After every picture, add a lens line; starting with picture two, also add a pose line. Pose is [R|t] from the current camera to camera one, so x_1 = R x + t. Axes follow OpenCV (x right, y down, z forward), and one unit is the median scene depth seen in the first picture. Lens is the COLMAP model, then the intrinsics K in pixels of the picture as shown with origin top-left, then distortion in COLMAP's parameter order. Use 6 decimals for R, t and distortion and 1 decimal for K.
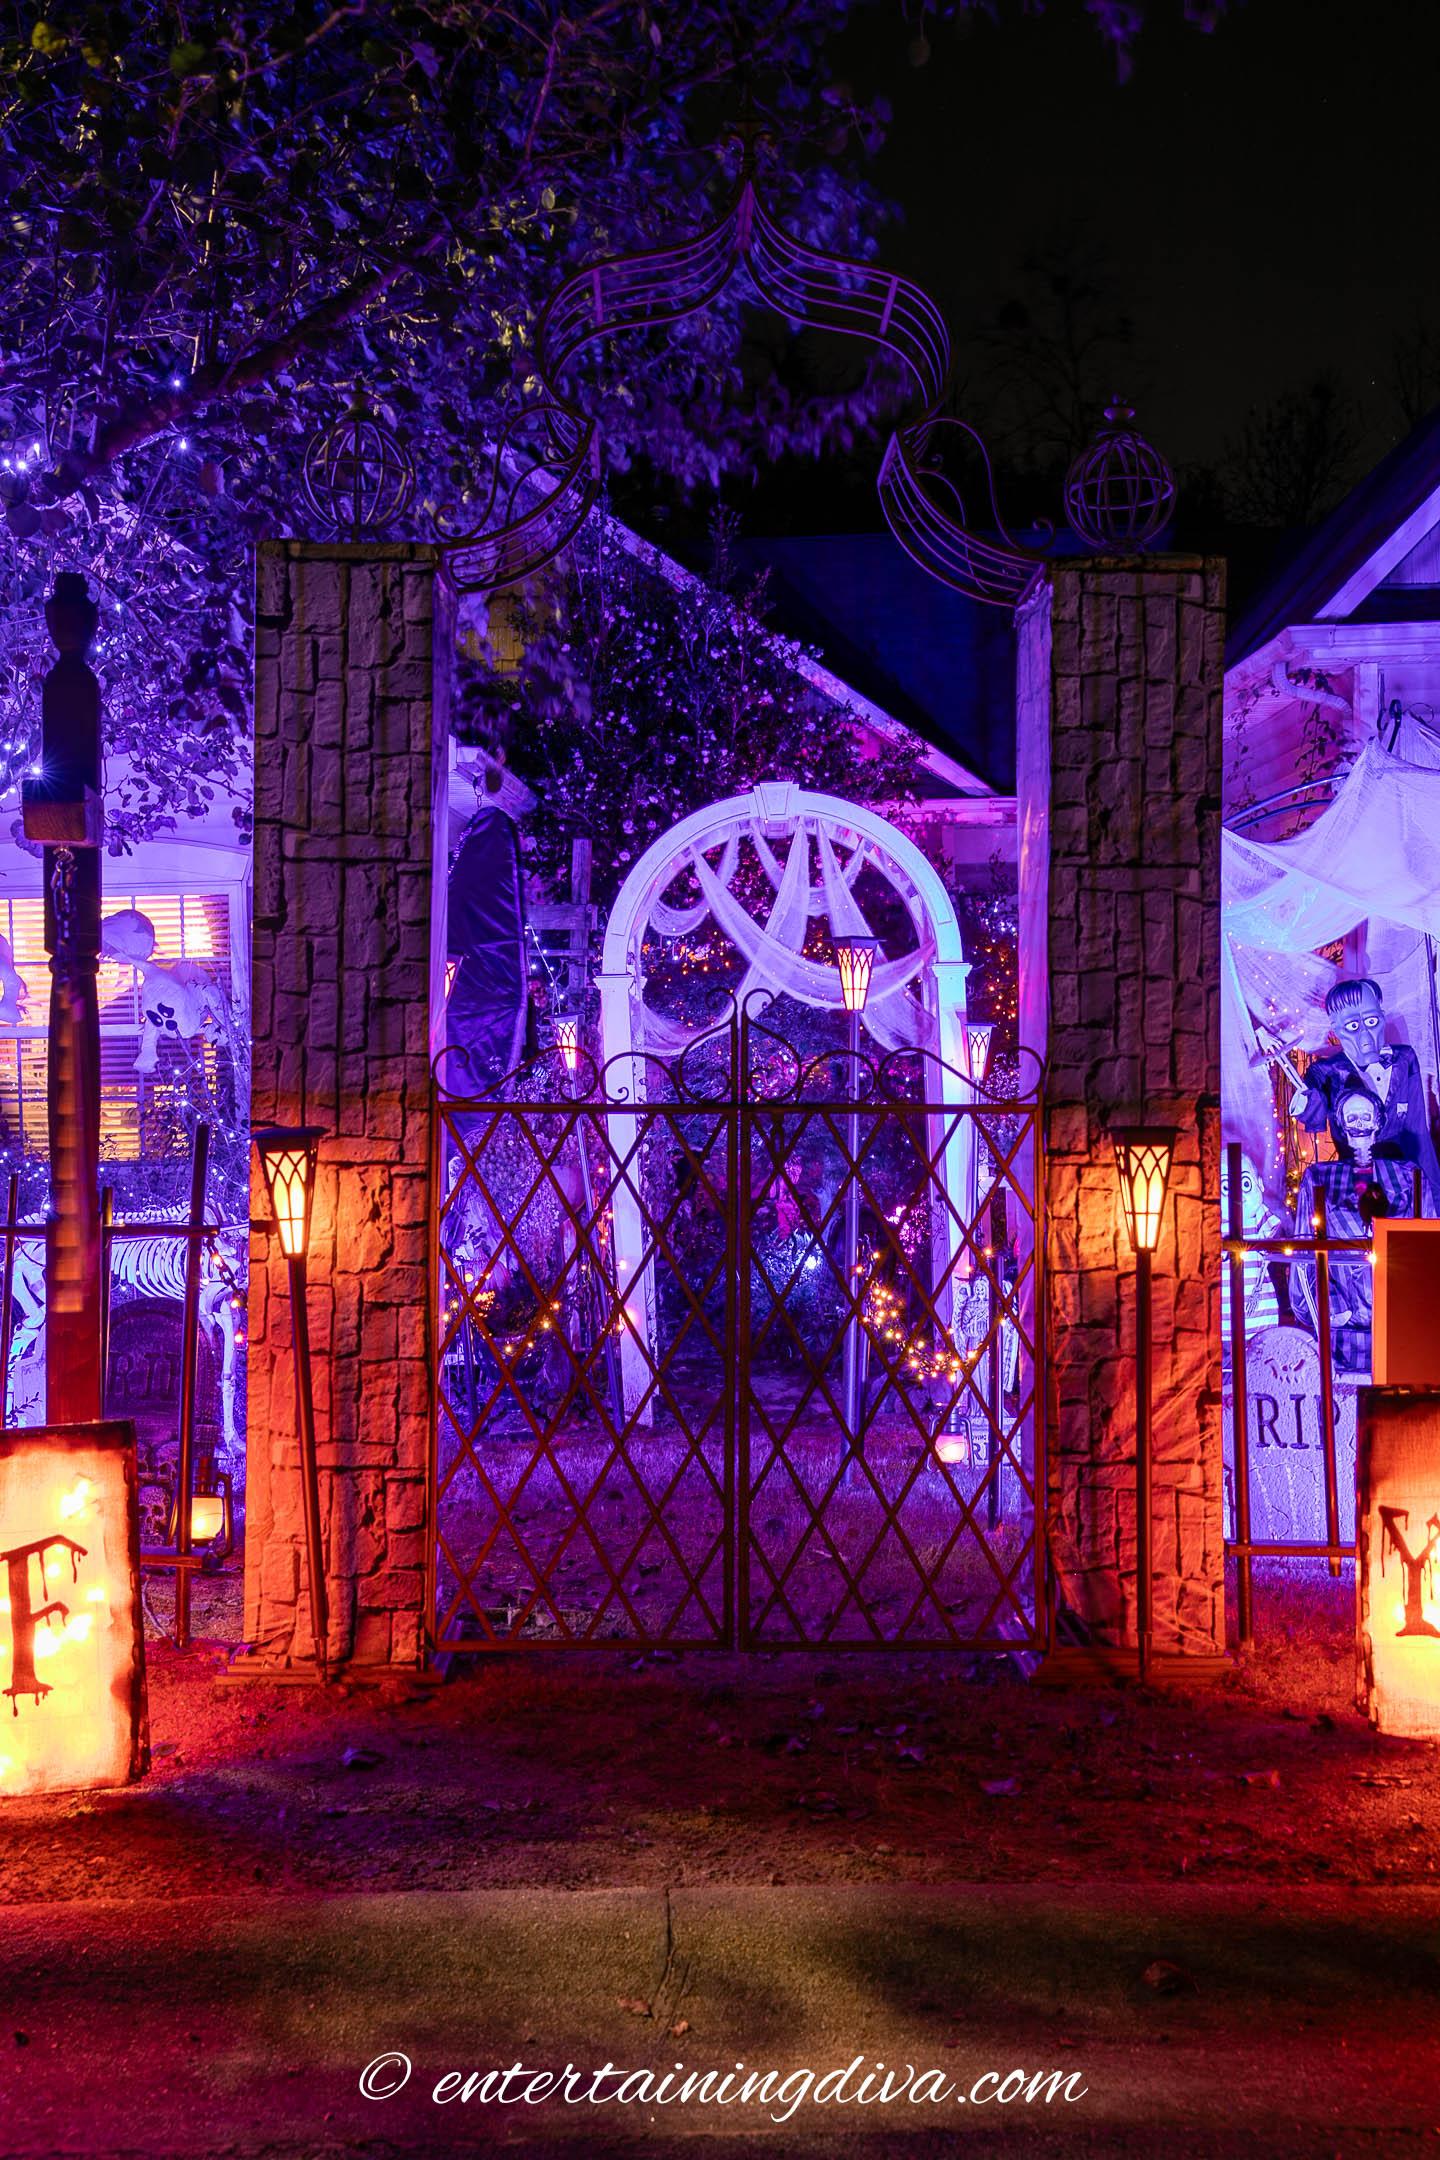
lens RADIAL K [[2283.8, 0, 719.8], [0, 2283.8, 1010.6], [0, 0, 1]] dist [-0.018044, -0.007544]
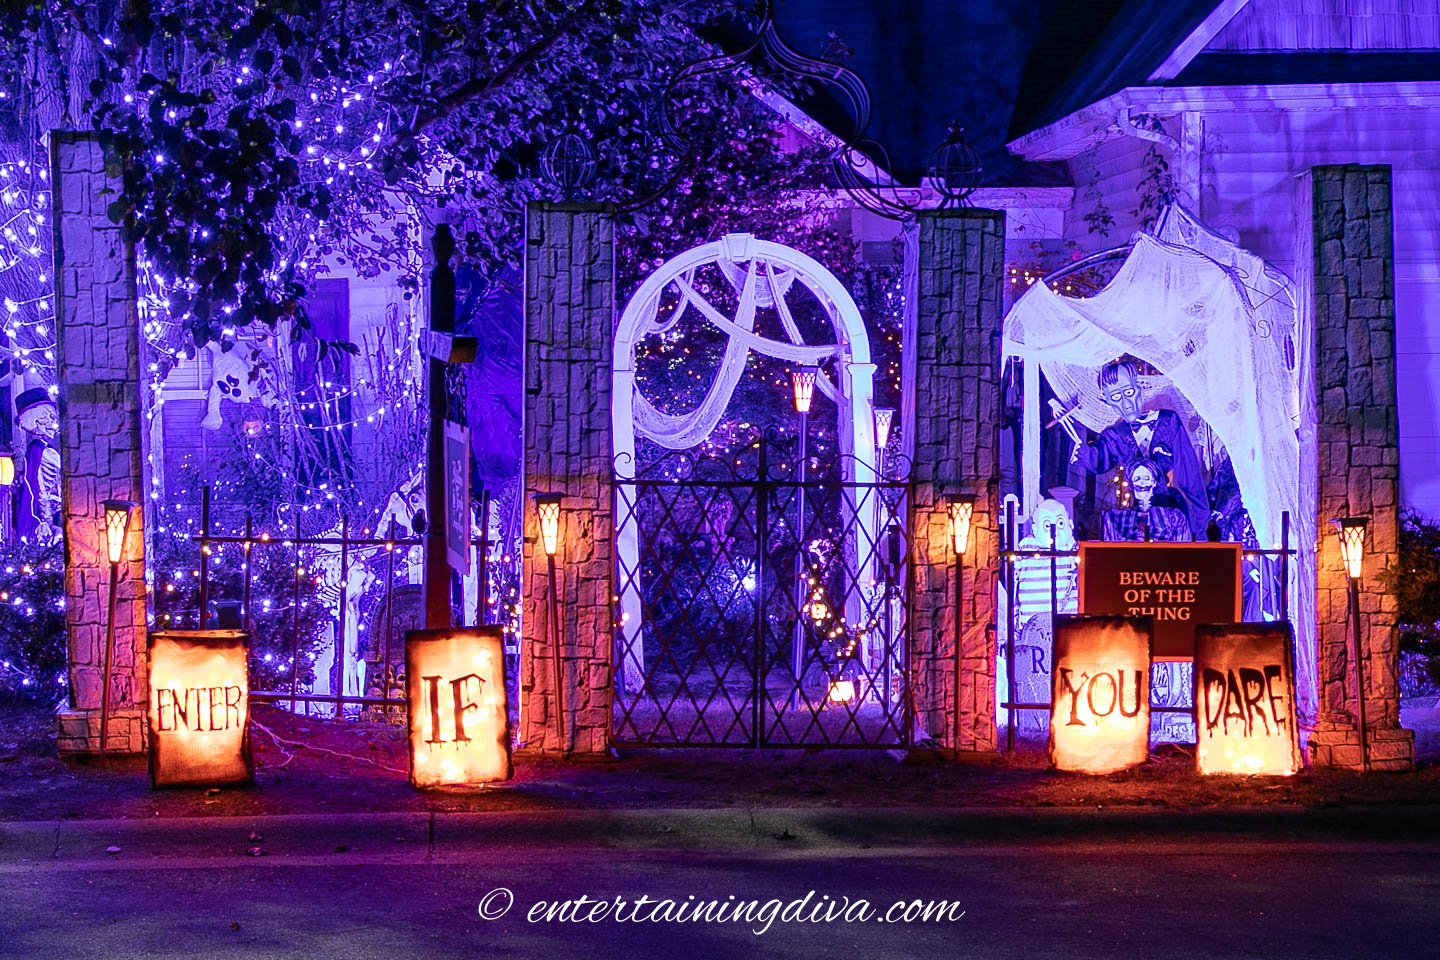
lens RADIAL K [[2206.4, 0, 720.0], [0, 2206.4, 480.0], [0, 0, 1]] dist [-0.067730, -0.042935]
pose [[0.999176, 0.006155, 0.040125, -0.108886], [-0.008415, 0.998374, 0.056385, -0.071123], [-0.039713, -0.056677, 0.997602, -0.961849]]
